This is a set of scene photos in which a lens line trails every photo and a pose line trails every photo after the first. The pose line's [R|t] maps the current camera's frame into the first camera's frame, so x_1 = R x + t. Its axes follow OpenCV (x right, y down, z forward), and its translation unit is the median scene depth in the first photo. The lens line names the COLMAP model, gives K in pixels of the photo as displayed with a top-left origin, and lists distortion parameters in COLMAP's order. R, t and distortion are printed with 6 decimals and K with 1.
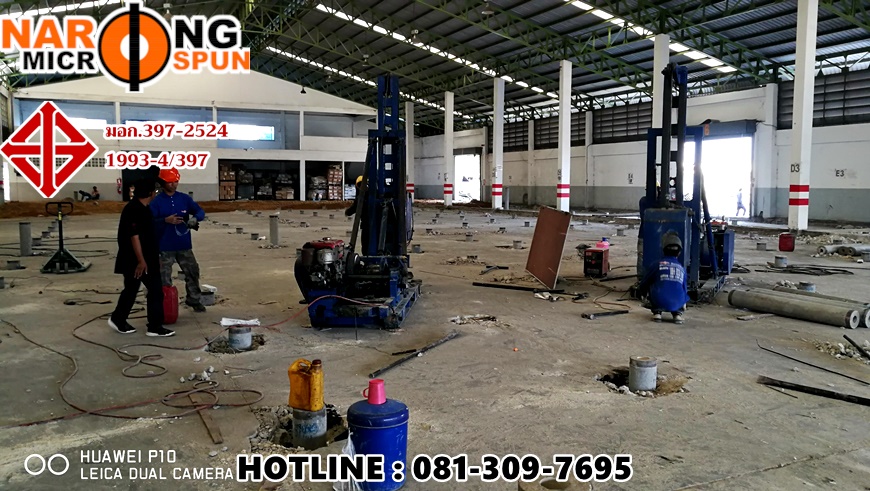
lens RADIAL K [[695.2, 0, 440.3], [0, 695.2, 243.6], [0, 0, 1]] dist [0.045336, -0.065834]
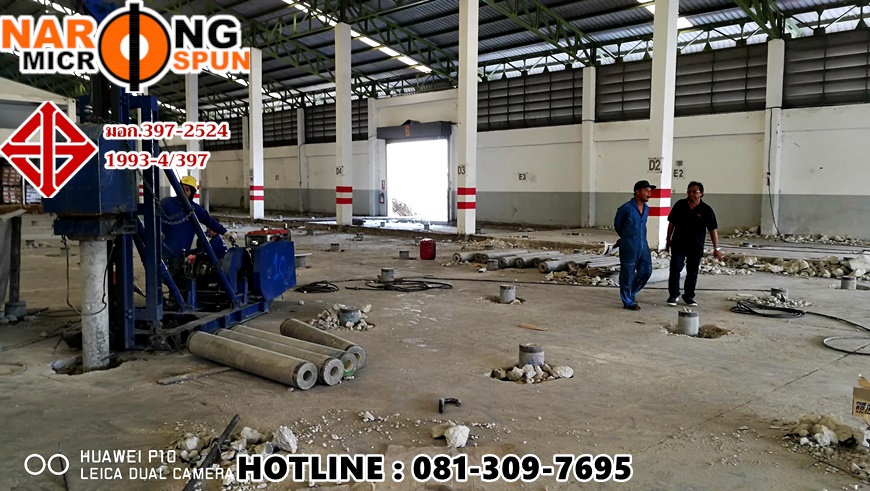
lens RADIAL K [[695.2, 0, 439.7], [0, 695.2, 238.0], [0, 0, 1]] dist [0.045336, -0.065834]
pose [[0.950128, -0.017556, 0.311366, 0.129667], [0.021767, 0.999712, -0.010056, -0.004362], [-0.311100, 0.016332, 0.950237, 0.078995]]
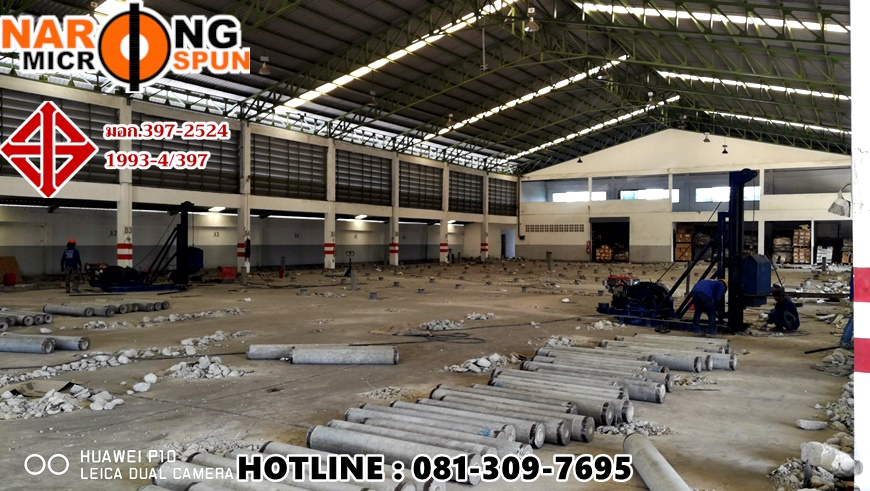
lens RADIAL K [[695.2, 0, 423.9], [0, 695.2, 247.2], [0, 0, 1]] dist [0.045336, -0.065834]
pose [[0.539738, 0.001053, -0.841833, 0.607268], [-0.072759, 0.996316, -0.045403, -0.014012], [0.838683, 0.085757, 0.537826, 0.199435]]
